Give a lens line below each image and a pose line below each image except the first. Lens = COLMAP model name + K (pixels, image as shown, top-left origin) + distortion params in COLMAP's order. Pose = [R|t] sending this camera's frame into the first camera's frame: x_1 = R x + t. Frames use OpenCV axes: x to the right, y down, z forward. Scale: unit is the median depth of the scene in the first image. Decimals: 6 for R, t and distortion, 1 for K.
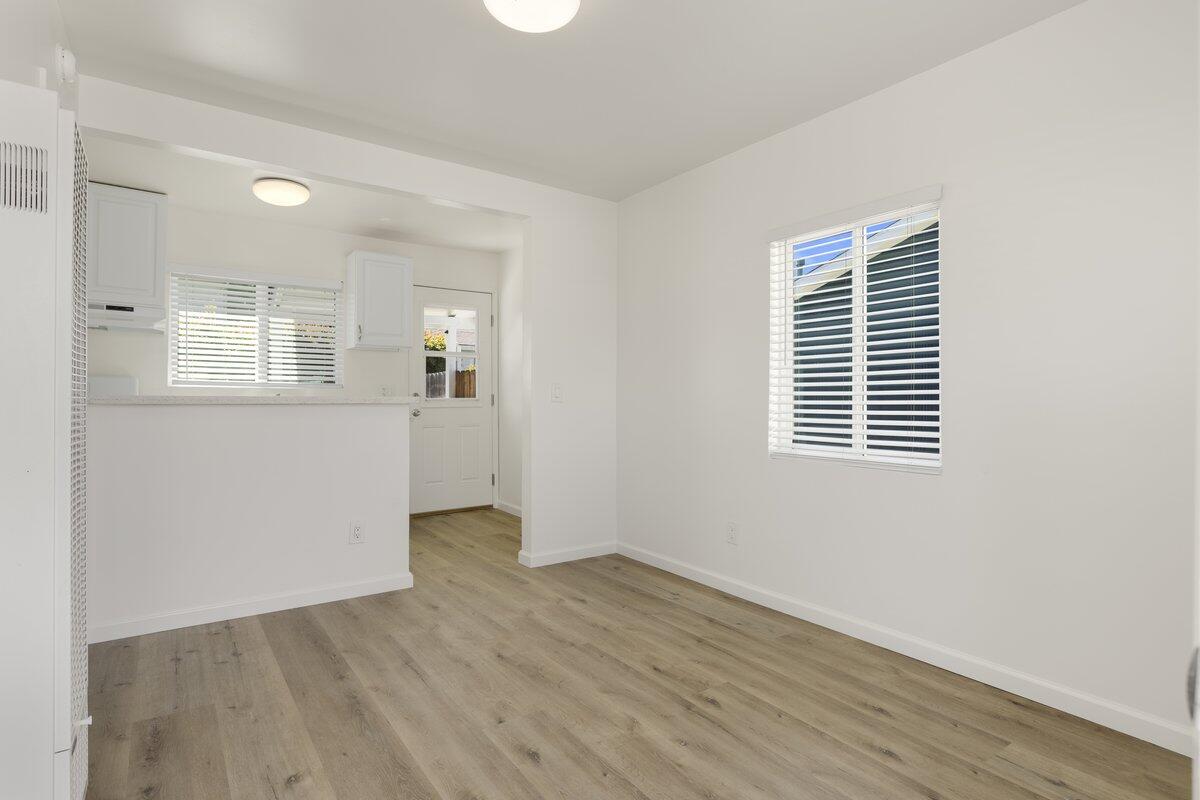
lens RADIAL K [[573.2, 0, 603.1], [0, 573.2, 395.1], [0, 0, 1]] dist [0.000570, -0.000540]
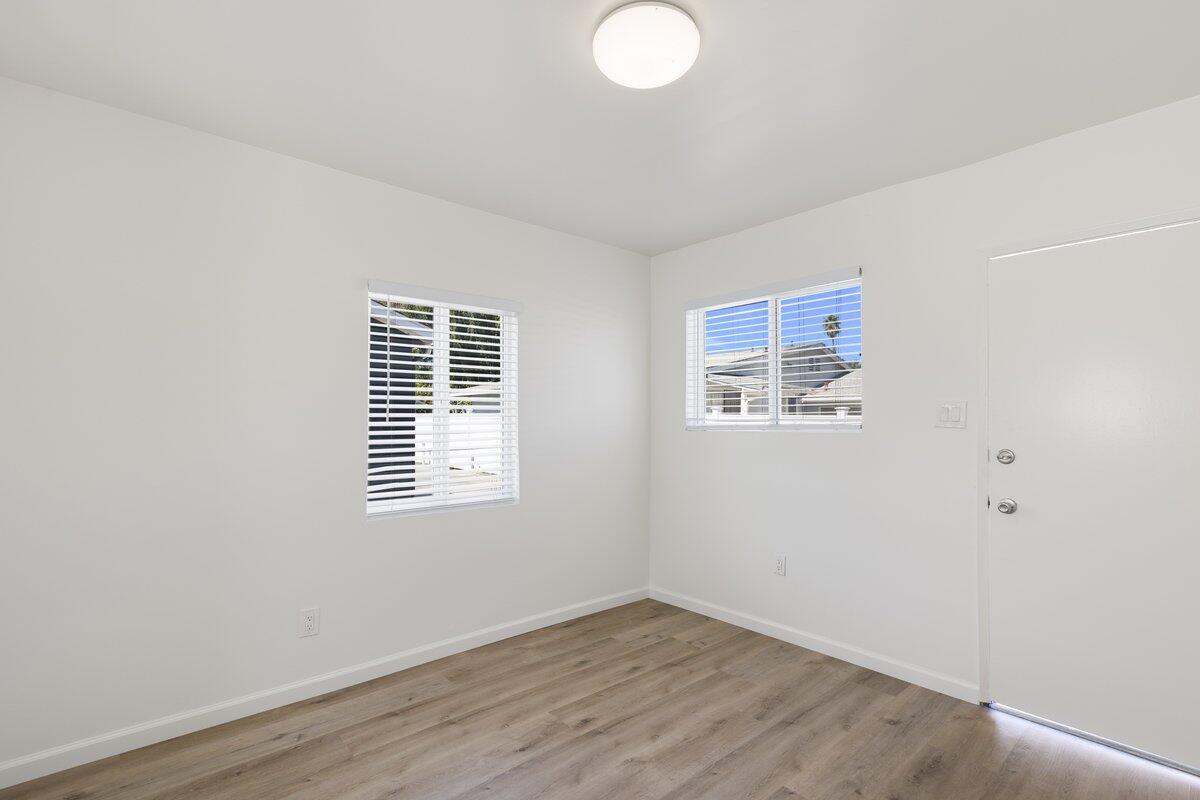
lens RADIAL K [[573.2, 0, 605.2], [0, 573.2, 400.0], [0, 0, 1]] dist [0.000570, -0.000540]
pose [[-0.087869, 0.031472, 0.995635, -0.850339], [-0.002304, 0.999492, -0.031797, -0.040209], [-0.996129, -0.005088, -0.087752, 0.979962]]
